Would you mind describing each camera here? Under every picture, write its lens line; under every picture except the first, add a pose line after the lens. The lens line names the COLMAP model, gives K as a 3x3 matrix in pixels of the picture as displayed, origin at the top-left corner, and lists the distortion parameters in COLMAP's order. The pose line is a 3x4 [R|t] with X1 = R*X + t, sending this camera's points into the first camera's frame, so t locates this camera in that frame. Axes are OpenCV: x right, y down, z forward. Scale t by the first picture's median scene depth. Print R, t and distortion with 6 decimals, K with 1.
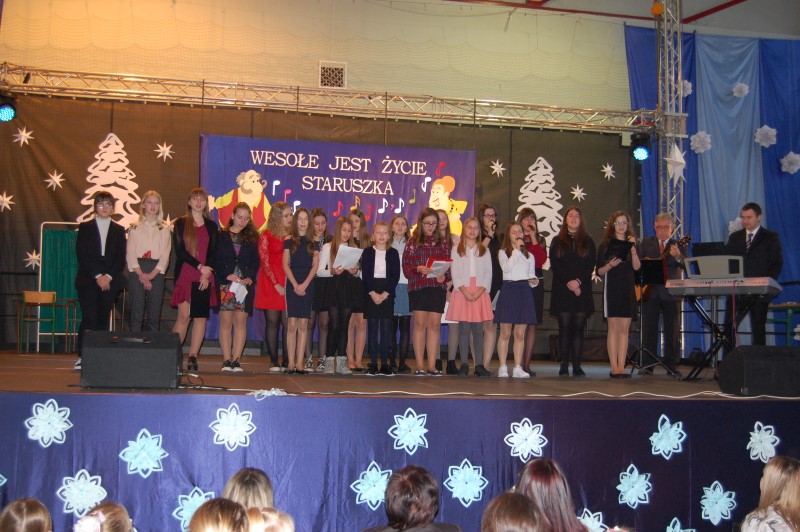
lens RADIAL K [[900.3, 0, 400.0], [0, 900.3, 266.0], [0, 0, 1]] dist [-0.056759, -0.003554]
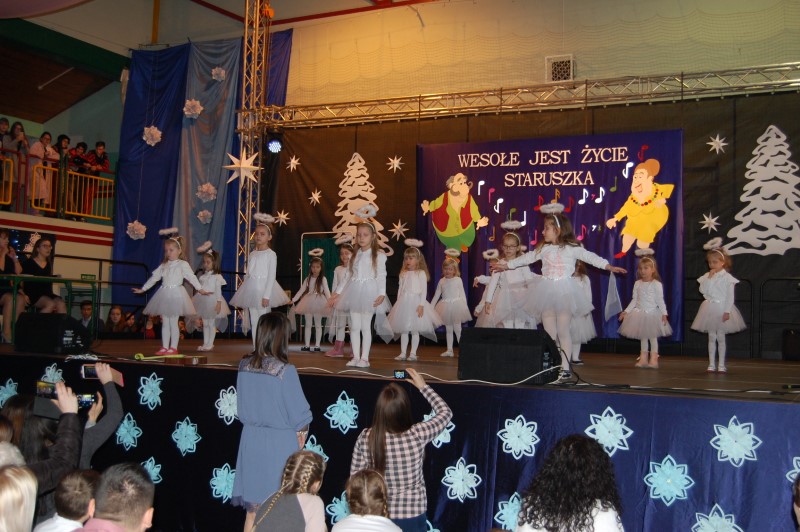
lens RADIAL K [[932.3, 0, 400.0], [0, 932.3, 266.0], [0, 0, 1]] dist [-0.057651, 0.011136]
pose [[0.793223, -0.035274, -0.607909, 0.440600], [0.033471, 0.999337, -0.014313, 0.016571], [0.608011, -0.008994, 0.793878, 0.077316]]
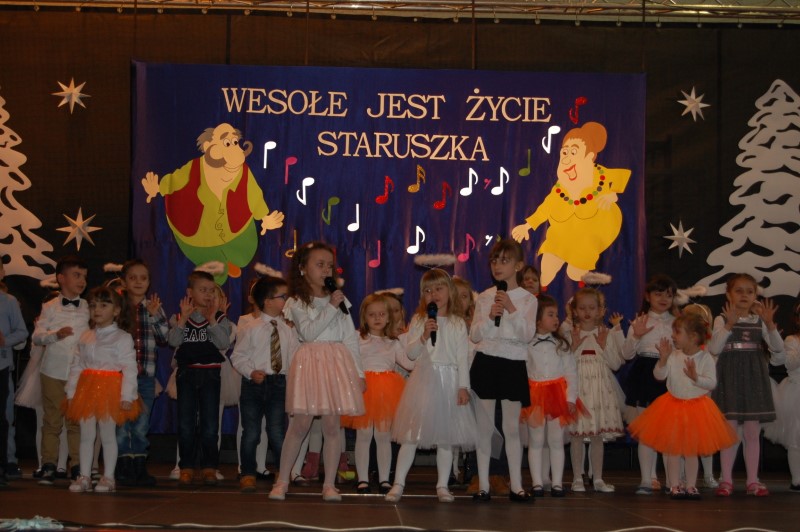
lens RADIAL K [[1682.4, 0, 399.4], [0, 1682.4, 277.2], [0, 0, 1]] dist [-0.013635, -0.062062]
pose [[0.986739, -0.019692, -0.161116, 0.101541], [0.017526, 0.999736, -0.014853, 0.003730], [0.161366, 0.011832, 0.986824, 0.007815]]
